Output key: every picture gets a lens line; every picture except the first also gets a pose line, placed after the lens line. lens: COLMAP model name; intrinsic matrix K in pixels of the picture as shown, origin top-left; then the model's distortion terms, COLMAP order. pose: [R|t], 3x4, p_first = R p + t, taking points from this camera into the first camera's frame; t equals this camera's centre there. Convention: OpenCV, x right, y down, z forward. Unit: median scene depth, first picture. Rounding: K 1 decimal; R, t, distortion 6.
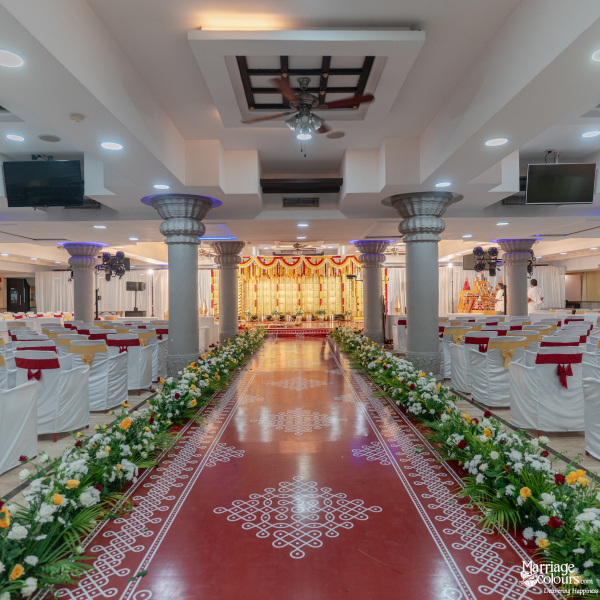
lens RADIAL K [[461.3, 0, 300.0], [0, 461.3, 300.0], [0, 0, 1]] dist [-0.001579, -0.001566]
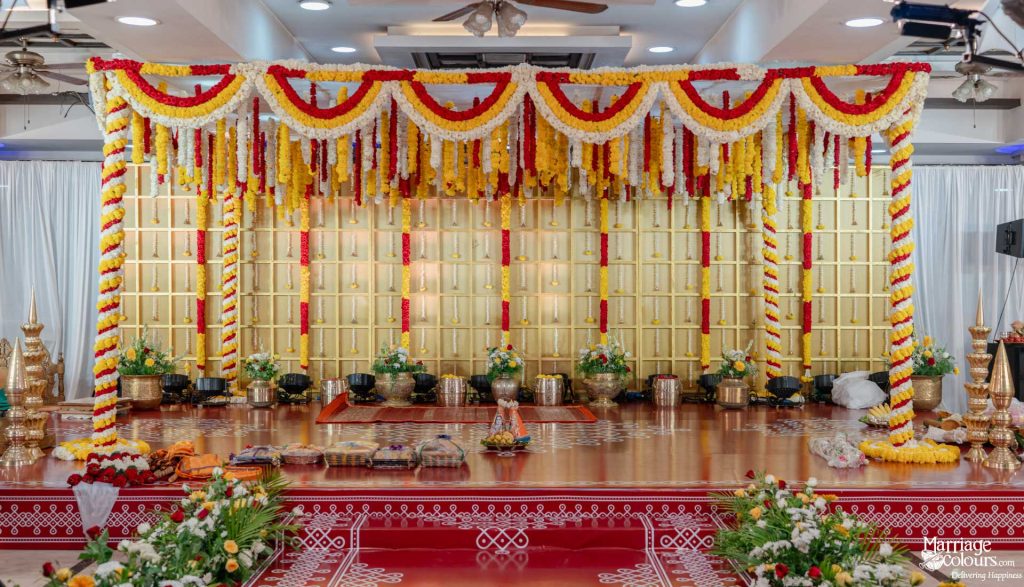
lens RADIAL K [[464.1, 0, 512.0], [0, 464.1, 293.5], [0, 0, 1]] dist [-0.000349, -0.000022]
pose [[0.999873, 0.013209, -0.008938, 0.003812], [-0.013031, 0.999721, 0.019685, -0.010472], [0.009195, -0.019566, 0.999766, 0.810378]]
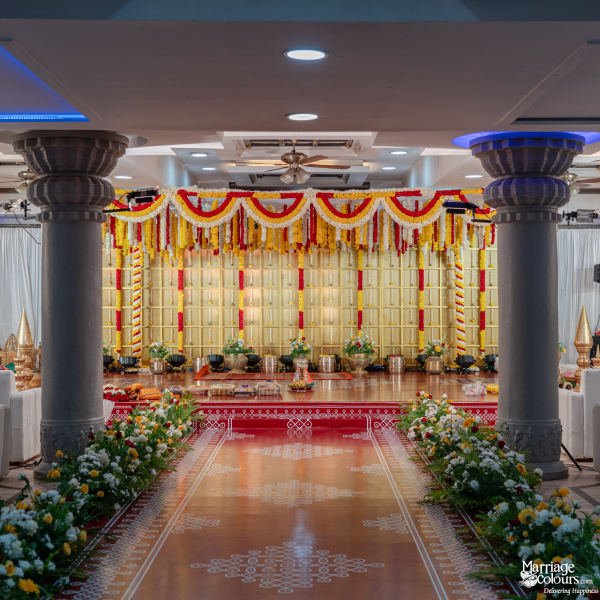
lens RADIAL K [[634.3, 0, 313.2], [0, 634.3, 300.0], [0, 0, 1]] dist [0.004938, 0.001549]
pose [[0.999916, 0.010599, -0.007491, 0.012439], [-0.010443, 0.999733, 0.020595, -0.022267], [0.007707, -0.020515, 0.999760, 0.517714]]
